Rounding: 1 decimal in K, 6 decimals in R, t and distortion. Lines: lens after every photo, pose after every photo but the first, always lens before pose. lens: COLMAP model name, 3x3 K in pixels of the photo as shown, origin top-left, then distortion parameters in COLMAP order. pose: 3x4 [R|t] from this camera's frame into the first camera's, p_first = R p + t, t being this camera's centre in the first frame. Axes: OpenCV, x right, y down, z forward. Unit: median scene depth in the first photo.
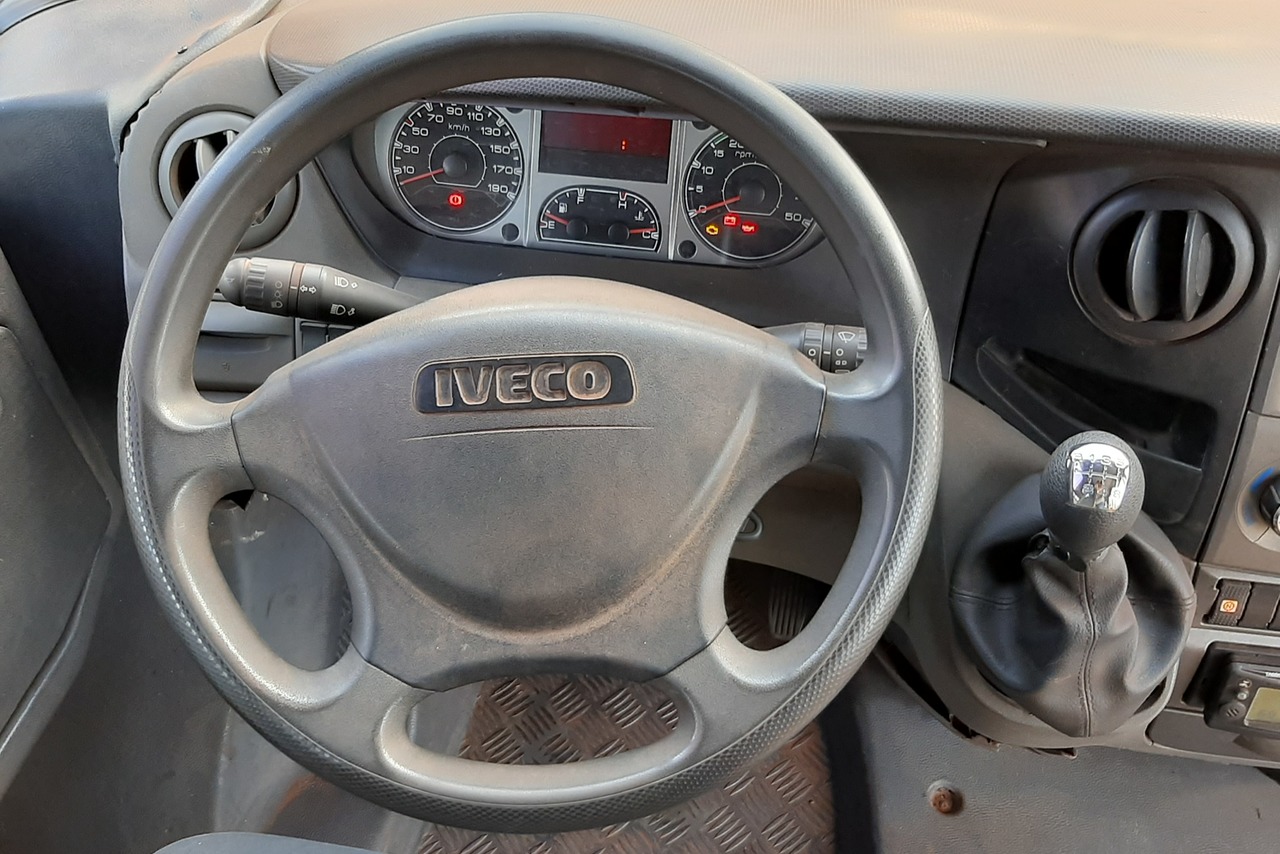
lens RADIAL K [[1343.0, 0, 622.5], [0, 1343.0, 422.9], [0, 0, 1]] dist [0.183252, -0.536491]
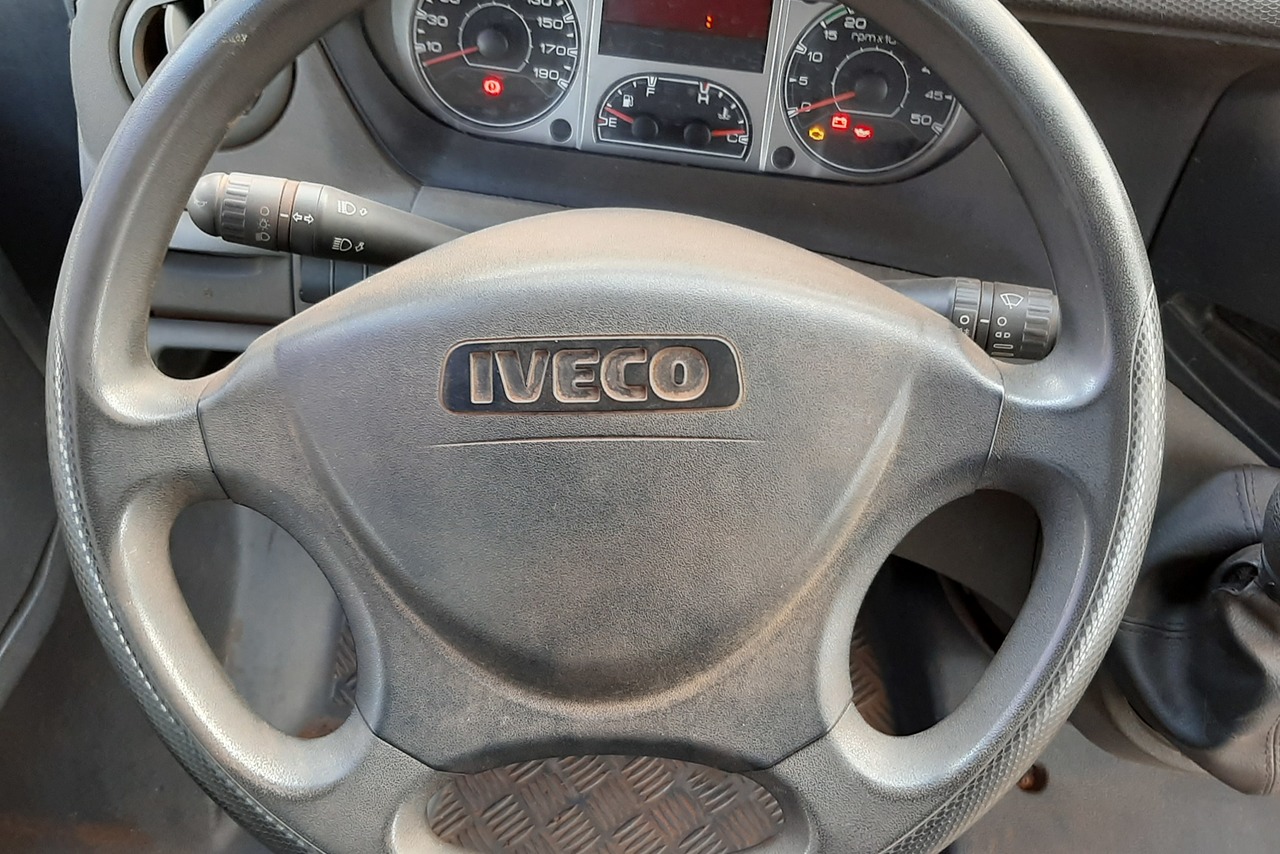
lens RADIAL K [[1330.6, 0, 610.2], [0, 1330.6, 429.2], [0, 0, 1]] dist [0.112628, -0.268248]
pose [[0.999416, 0.028963, -0.018157, -0.046813], [-0.026553, 0.992267, 0.121252, -0.085437], [0.021528, -0.120699, 0.992456, 0.268273]]
